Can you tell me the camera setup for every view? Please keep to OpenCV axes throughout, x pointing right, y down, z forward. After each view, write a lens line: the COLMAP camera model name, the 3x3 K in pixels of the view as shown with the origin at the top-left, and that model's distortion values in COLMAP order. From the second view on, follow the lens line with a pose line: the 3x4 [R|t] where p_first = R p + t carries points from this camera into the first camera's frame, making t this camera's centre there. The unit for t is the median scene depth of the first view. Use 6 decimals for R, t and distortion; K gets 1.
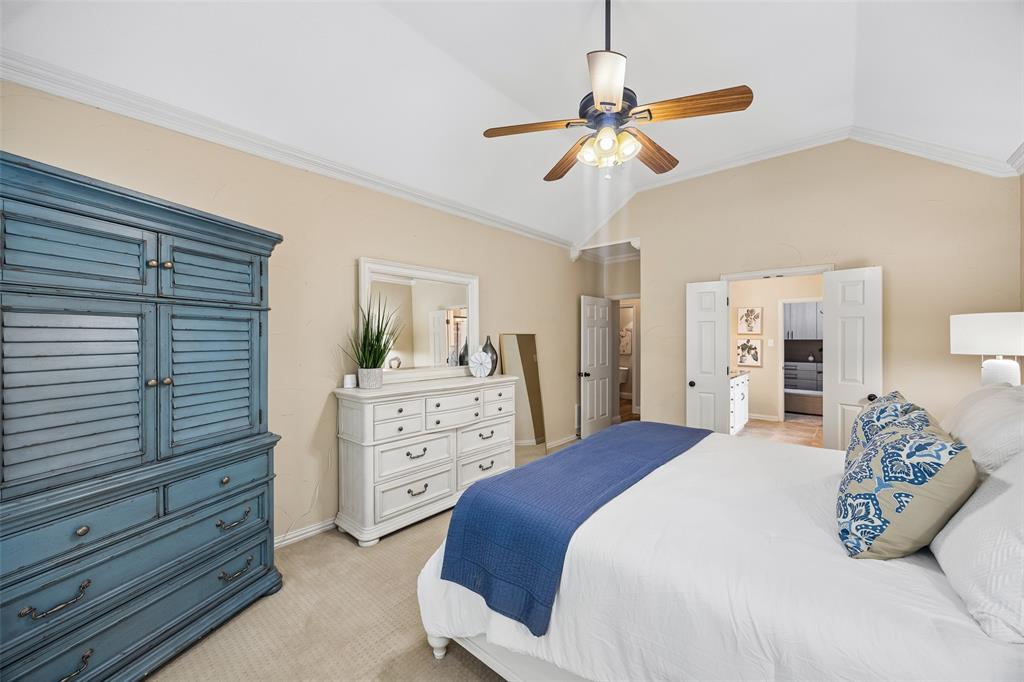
lens RADIAL K [[407.9, 0, 506.4], [0, 407.9, 337.9], [0, 0, 1]] dist [-0.002625, 0.000735]
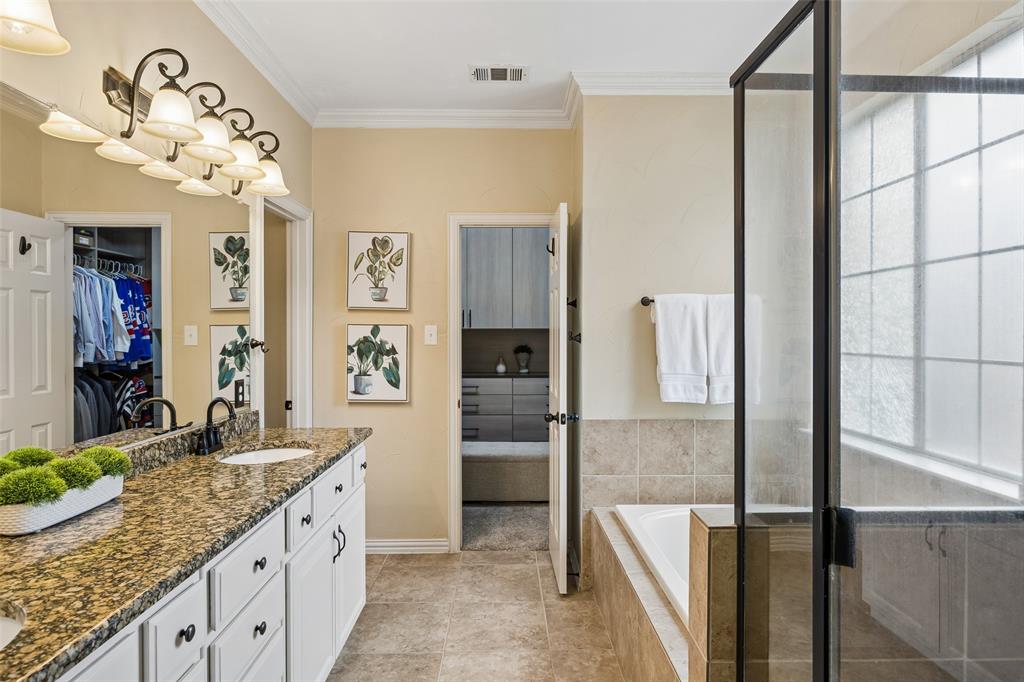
lens RADIAL K [[595.5, 0, 531.0], [0, 595.5, 334.9], [0, 0, 1]] dist [0.008216, -0.000425]
pose [[0.735814, -0.000696, 0.677183, 0.349756], [-0.000783, 0.999998, 0.001879, 0.010738], [-0.677183, -0.001913, 0.735812, 0.541727]]
